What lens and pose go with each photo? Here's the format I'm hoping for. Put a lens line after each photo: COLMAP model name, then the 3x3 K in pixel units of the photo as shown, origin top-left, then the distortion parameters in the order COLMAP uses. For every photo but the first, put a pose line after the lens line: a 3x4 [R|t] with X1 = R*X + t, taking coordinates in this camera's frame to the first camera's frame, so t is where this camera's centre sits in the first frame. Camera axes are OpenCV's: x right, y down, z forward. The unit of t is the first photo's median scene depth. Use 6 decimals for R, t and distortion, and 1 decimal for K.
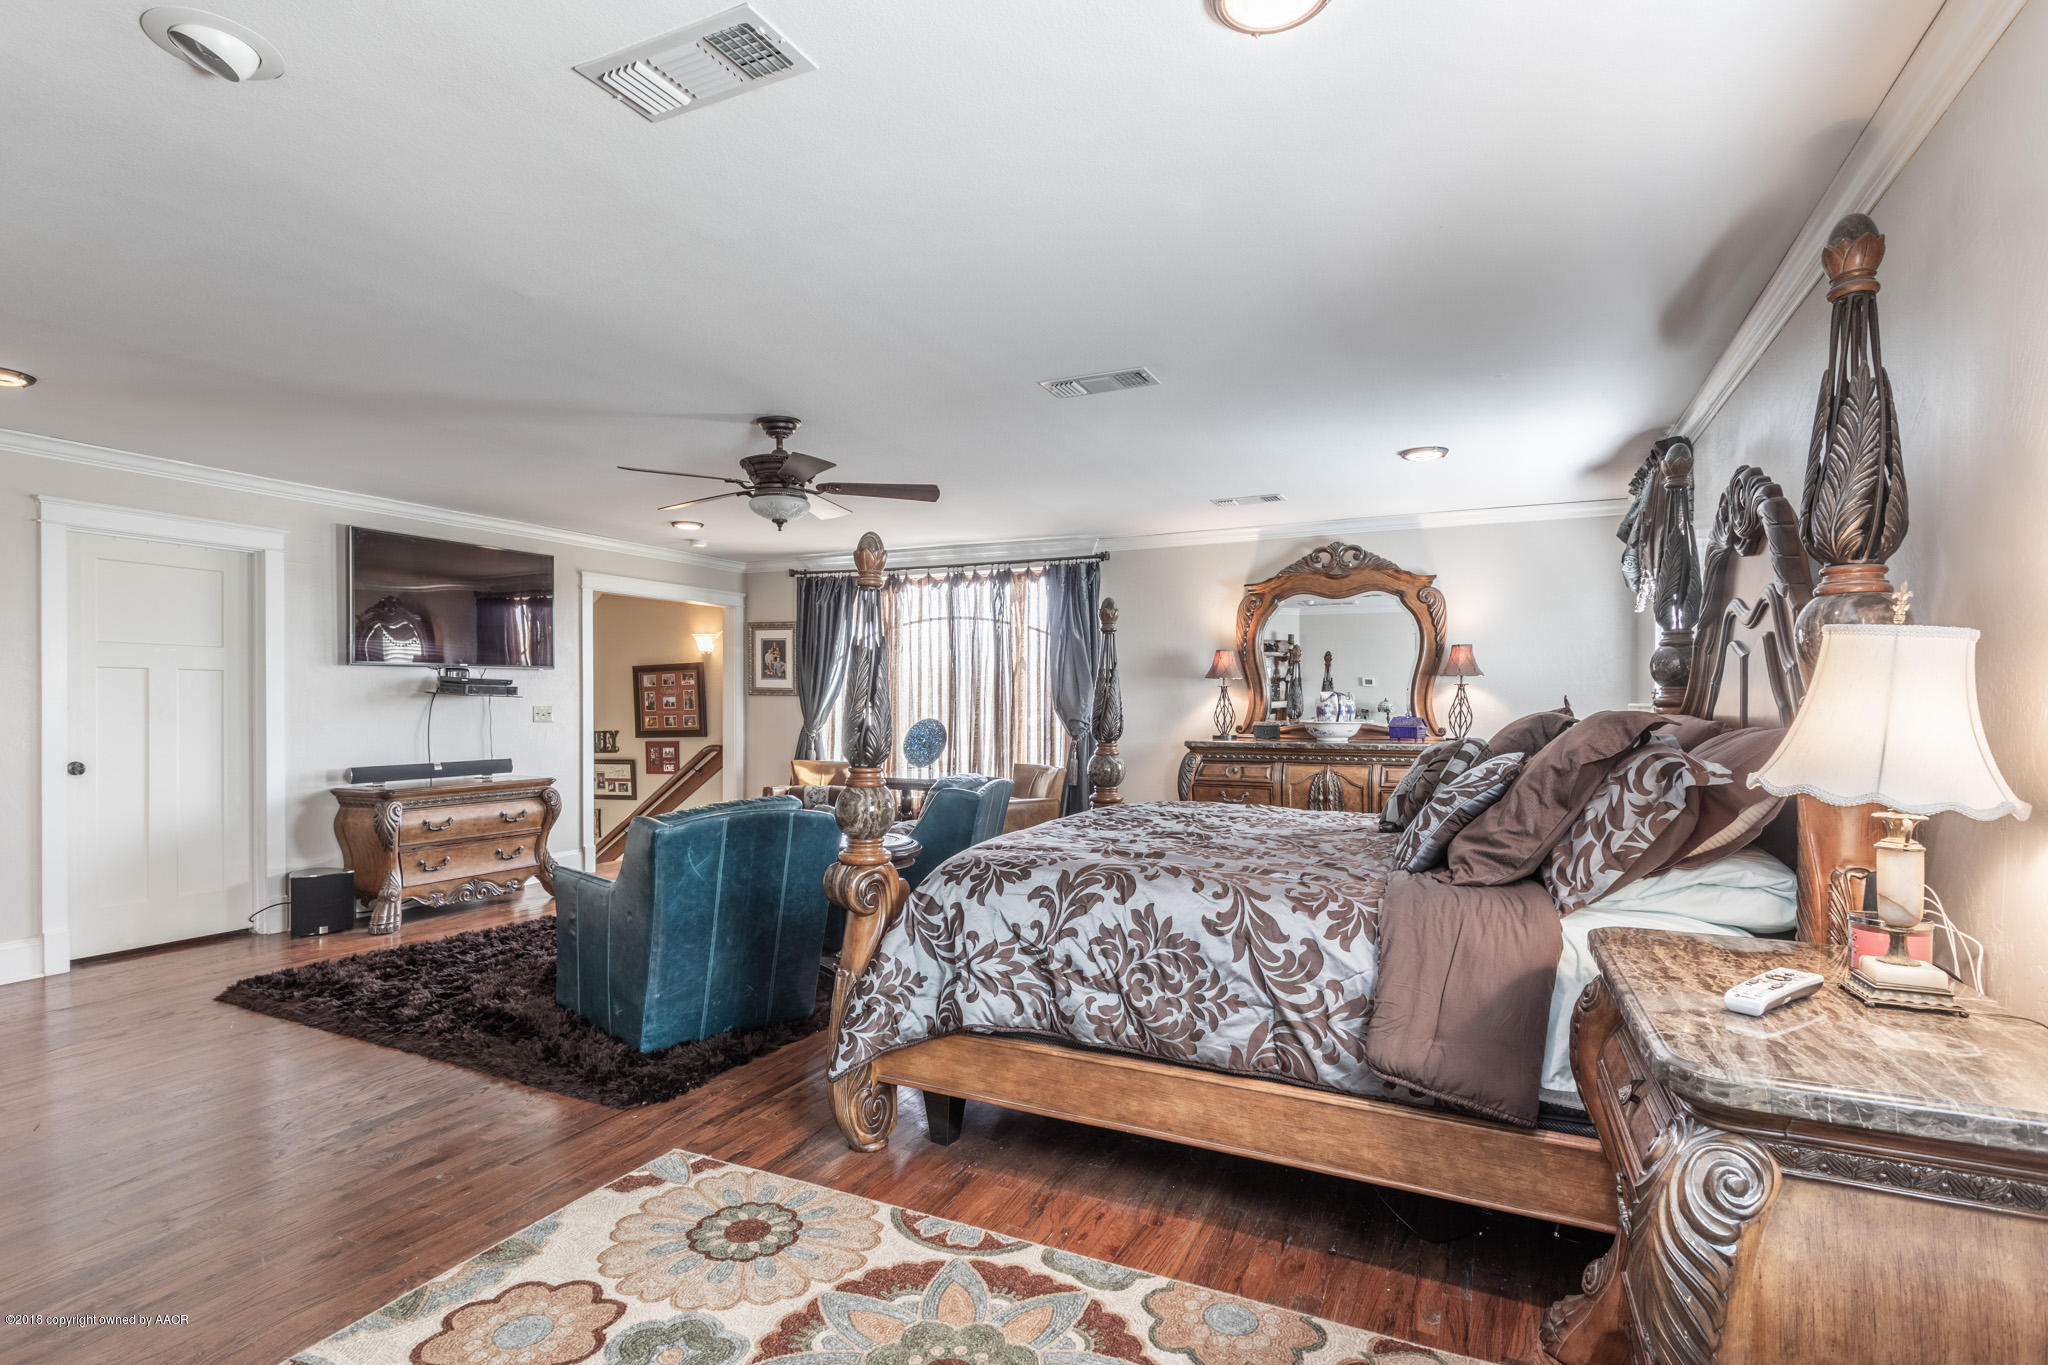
lens RADIAL K [[976.2, 0, 1024.6], [0, 976.2, 718.5], [0, 0, 1]] dist [-0.001373, -0.001164]
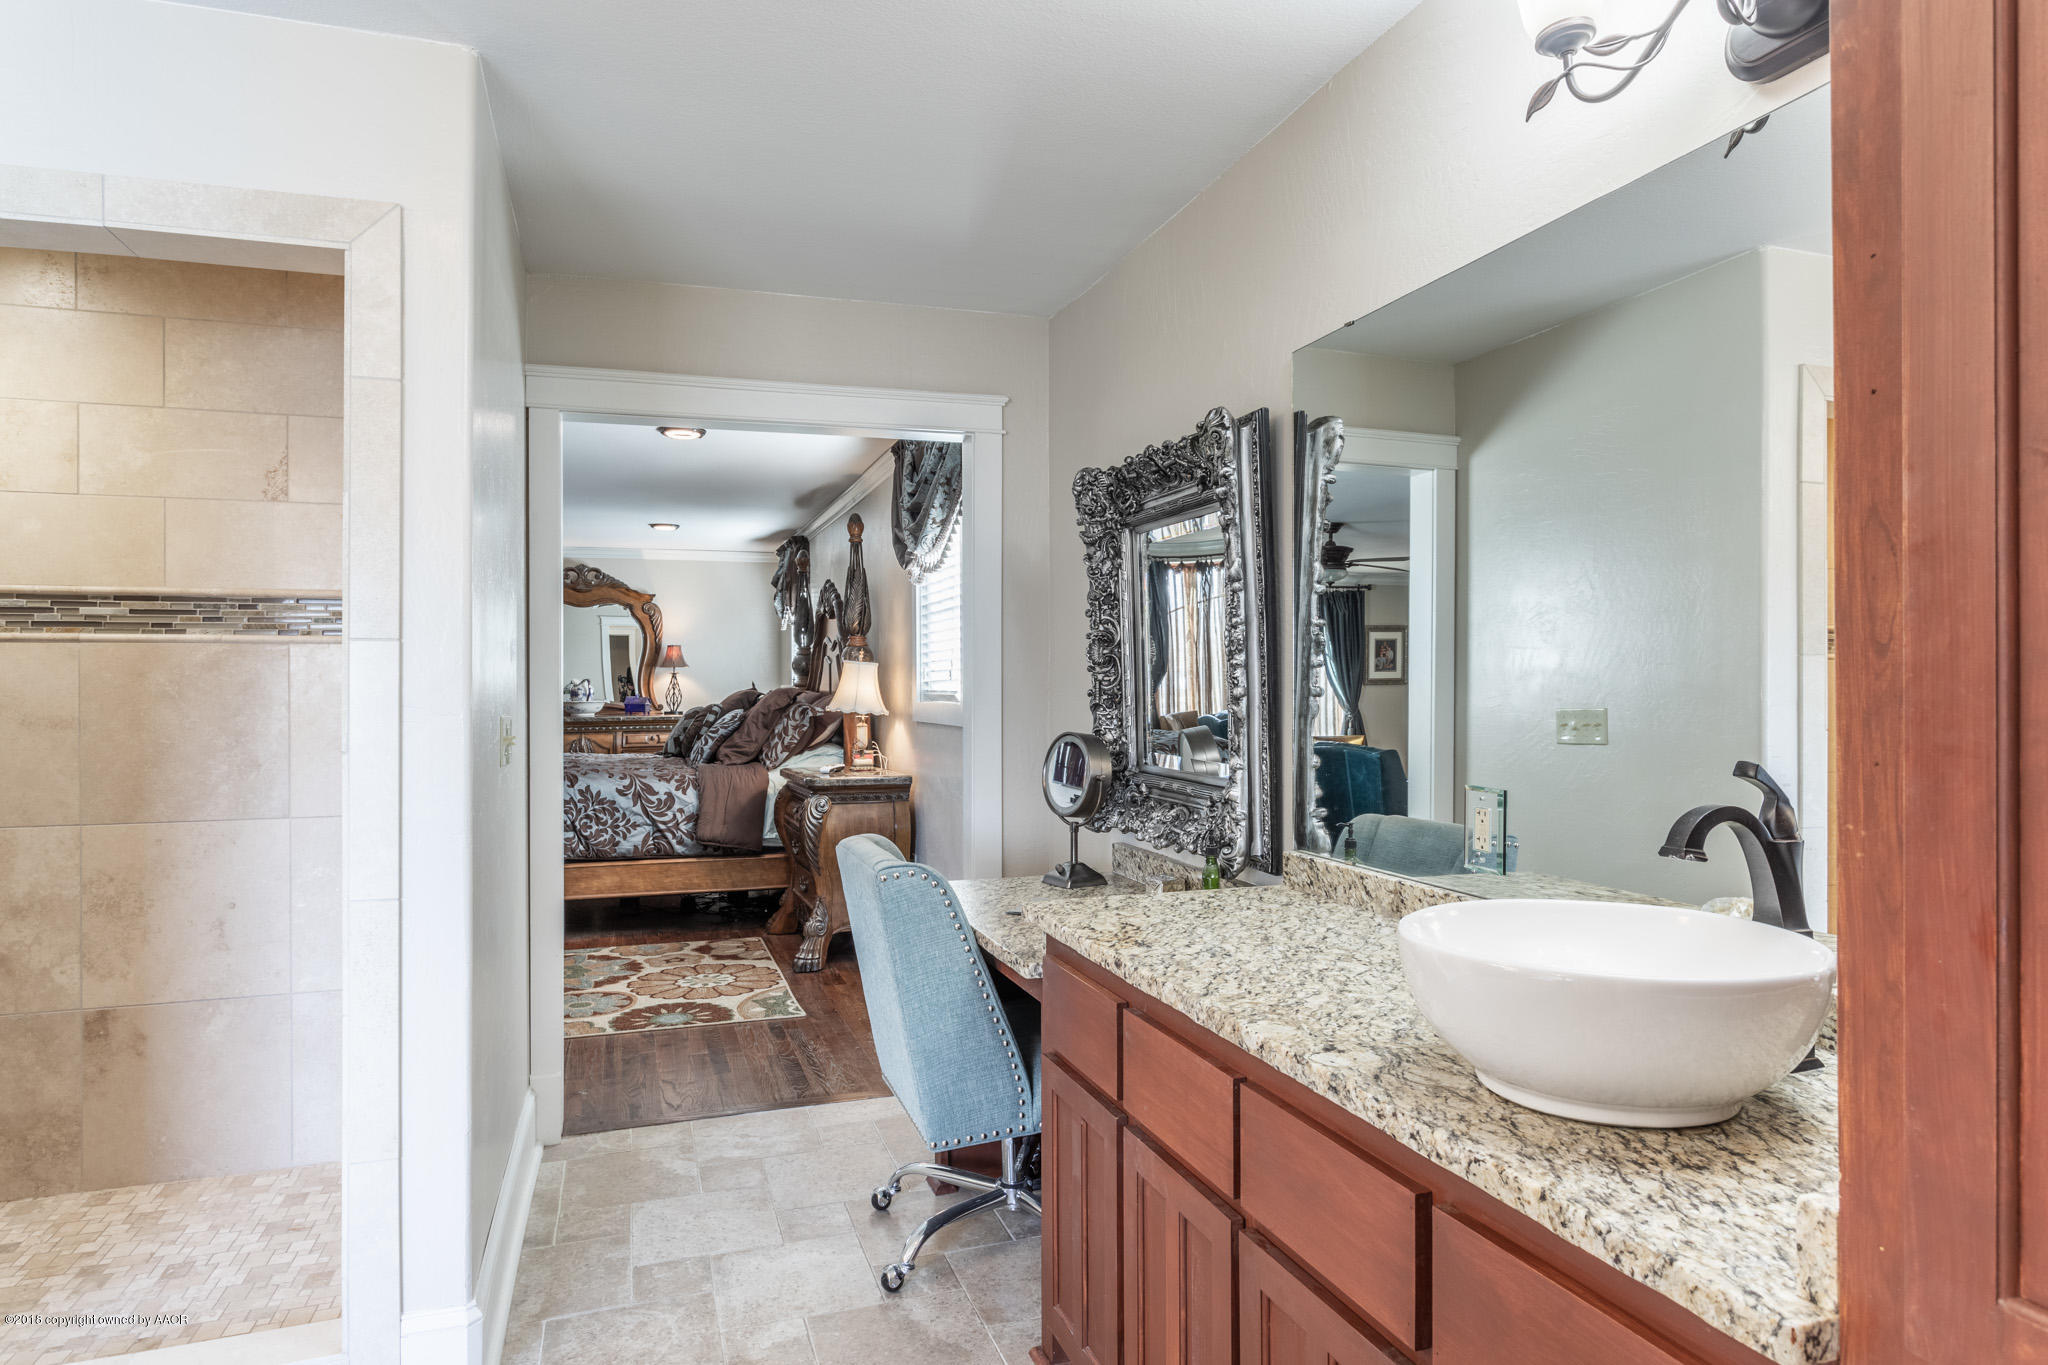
lens RADIAL K [[1206.0, 0, 1014.9], [0, 1206.0, 686.7], [0, 0, 1]] dist [-0.005816, 0.000406]
pose [[0.720556, -0.007513, 0.693356, -0.527545], [0.019960, 0.999752, -0.009910, 0.015245], [-0.693109, 0.020980, 0.720527, -0.775117]]
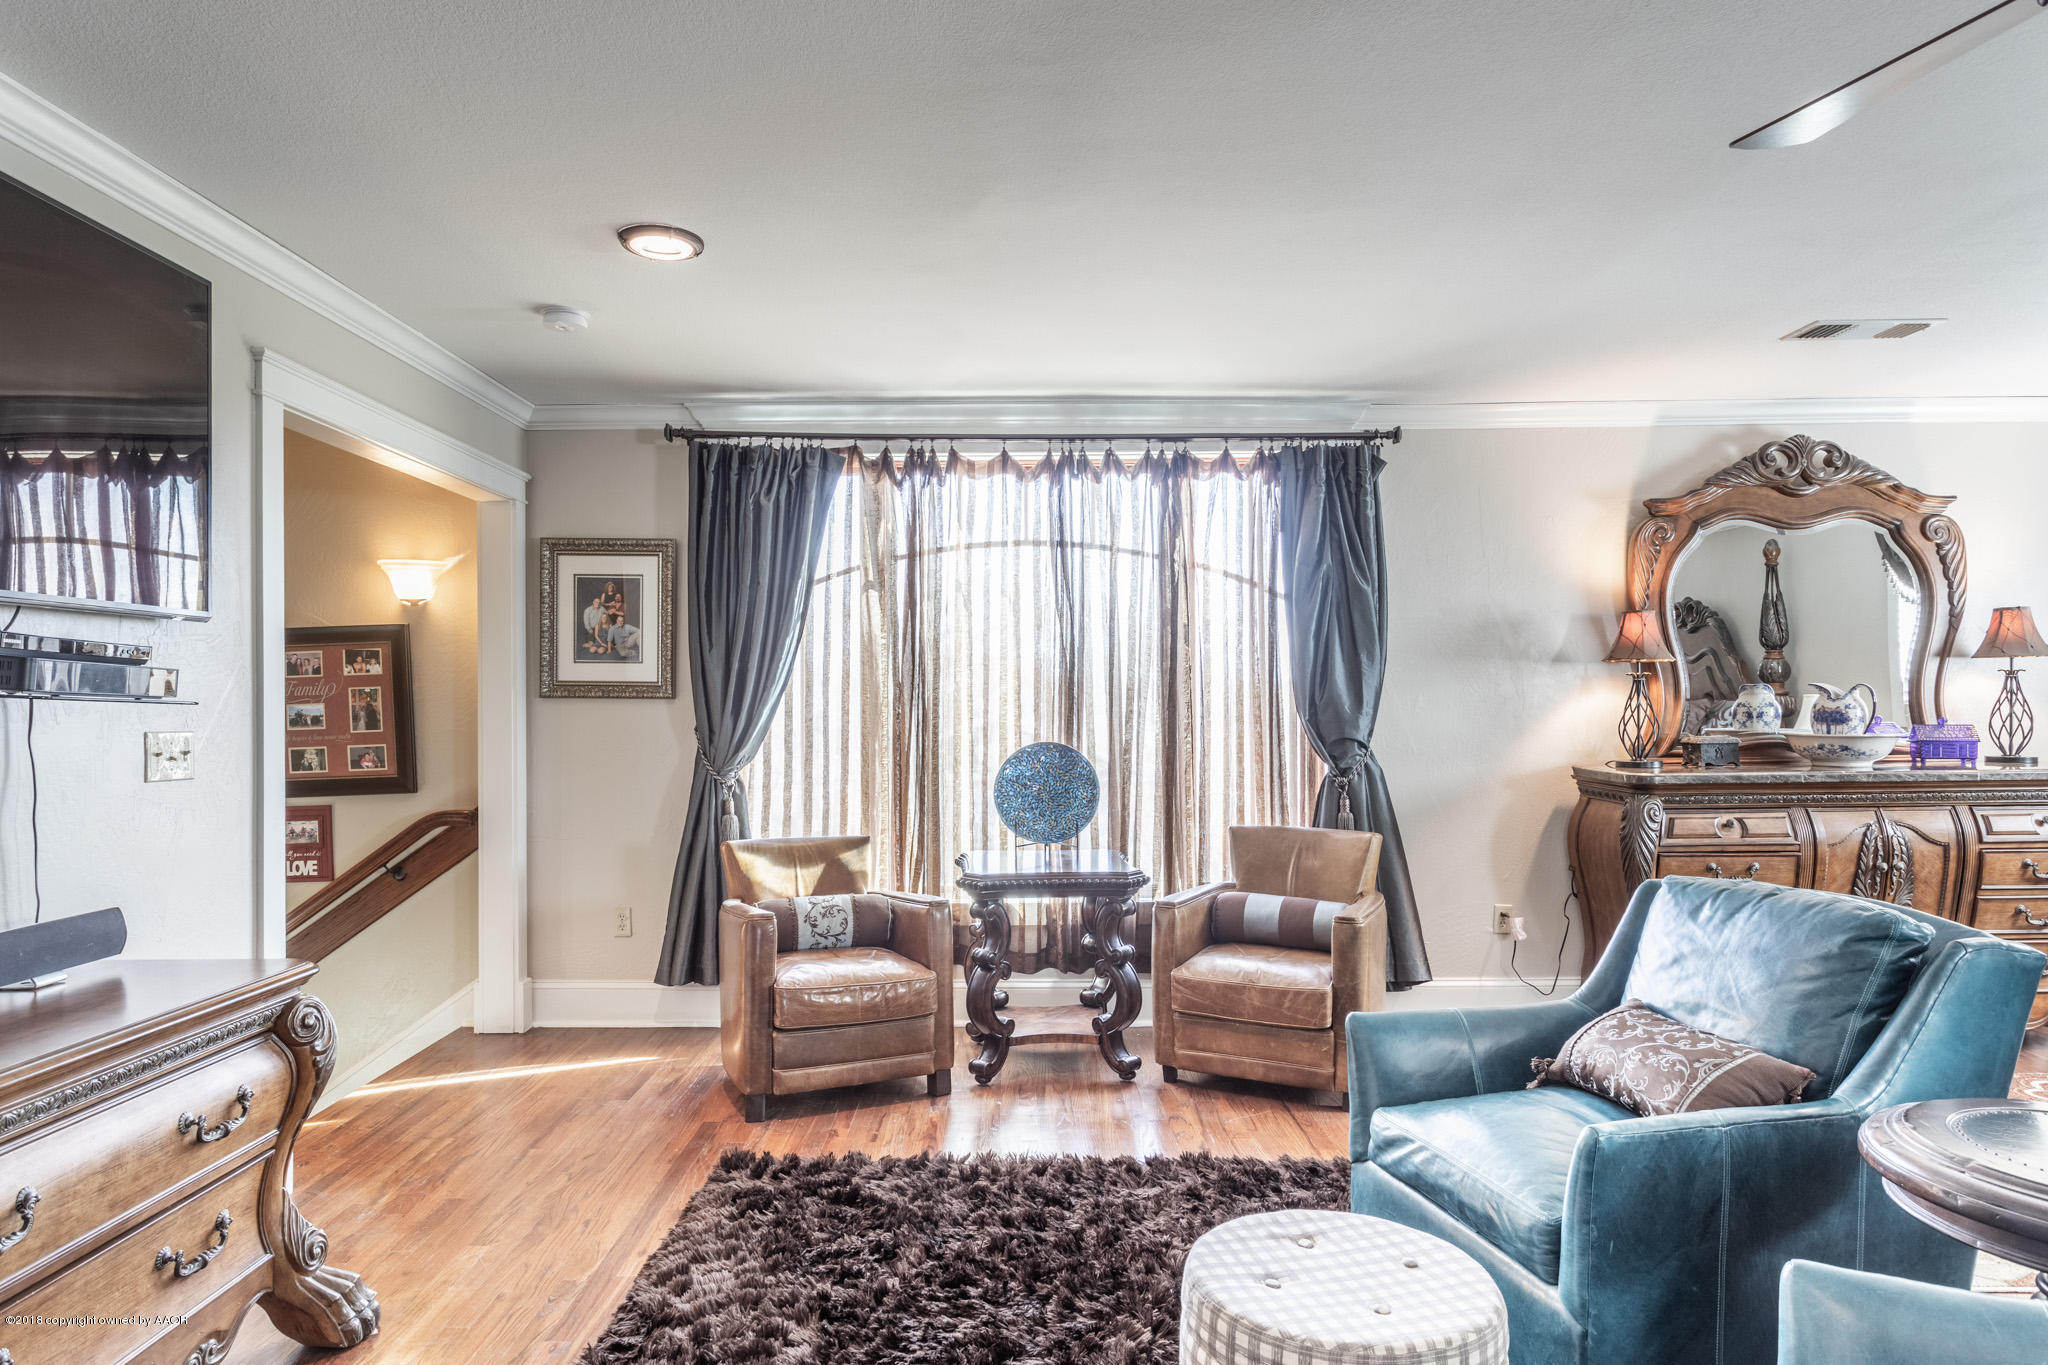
lens RADIAL K [[1206.0, 0, 1015.9], [0, 1206.0, 676.7], [0, 0, 1]] dist [-0.005816, 0.000406]
pose [[0.902143, 0.001560, 0.431435, -0.607876], [0.017244, 0.999064, -0.039670, -0.014584], [-0.431093, 0.043227, 0.901271, 0.753733]]
